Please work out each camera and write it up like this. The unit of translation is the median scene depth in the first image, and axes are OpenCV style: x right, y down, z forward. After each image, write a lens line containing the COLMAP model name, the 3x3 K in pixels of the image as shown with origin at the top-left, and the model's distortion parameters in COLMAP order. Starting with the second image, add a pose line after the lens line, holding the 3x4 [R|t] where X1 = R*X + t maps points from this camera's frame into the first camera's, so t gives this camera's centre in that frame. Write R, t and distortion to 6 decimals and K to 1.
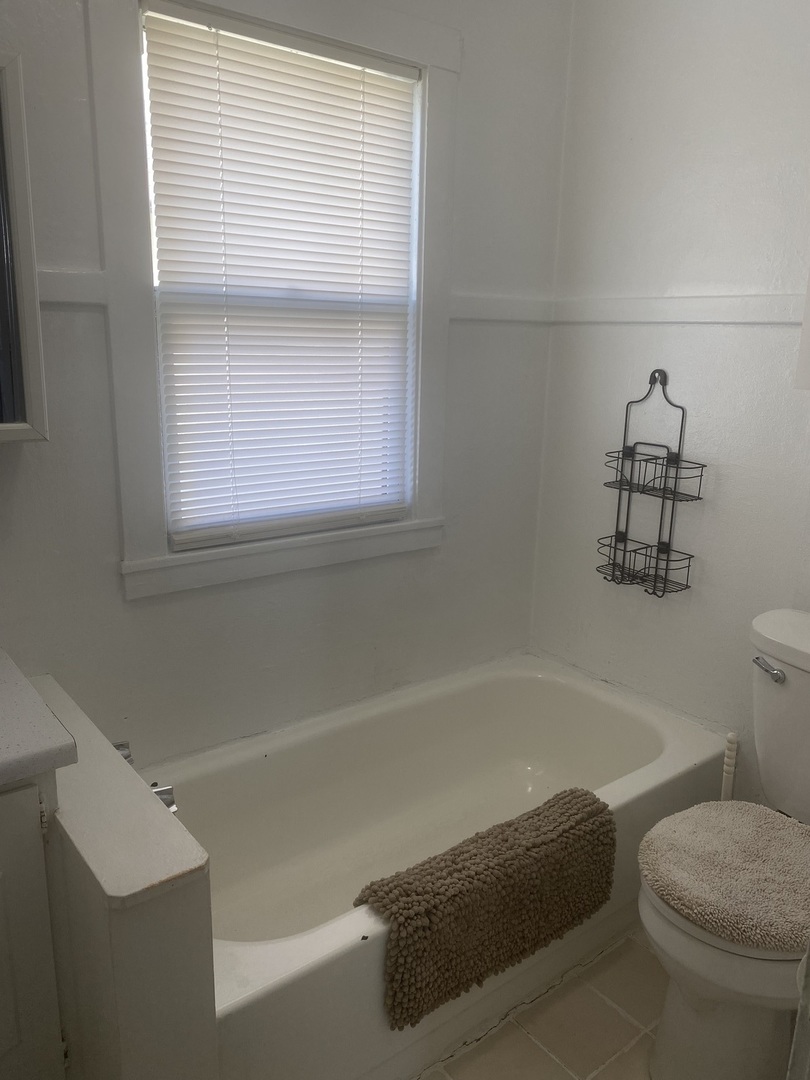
lens RADIAL K [[818.9, 0, 417.0], [0, 818.9, 544.6], [0, 0, 1]] dist [-0.001430, -0.014139]
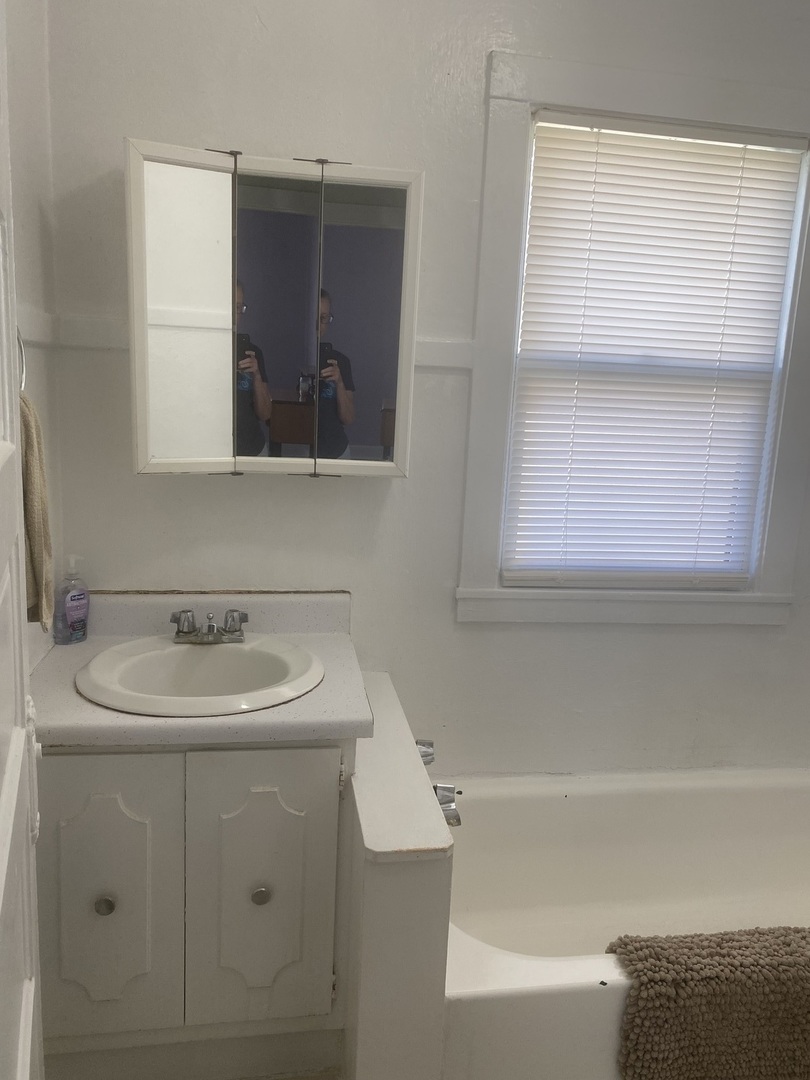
lens RADIAL K [[806.7, 0, 405.0], [0, 806.7, 540.0], [0, 0, 1]] dist [-0.002583, -0.005882]
pose [[0.873232, 0.107663, -0.475262, 0.118771], [-0.145572, 0.988388, -0.043566, 0.016094], [0.465053, 0.107228, 0.878765, -0.041317]]
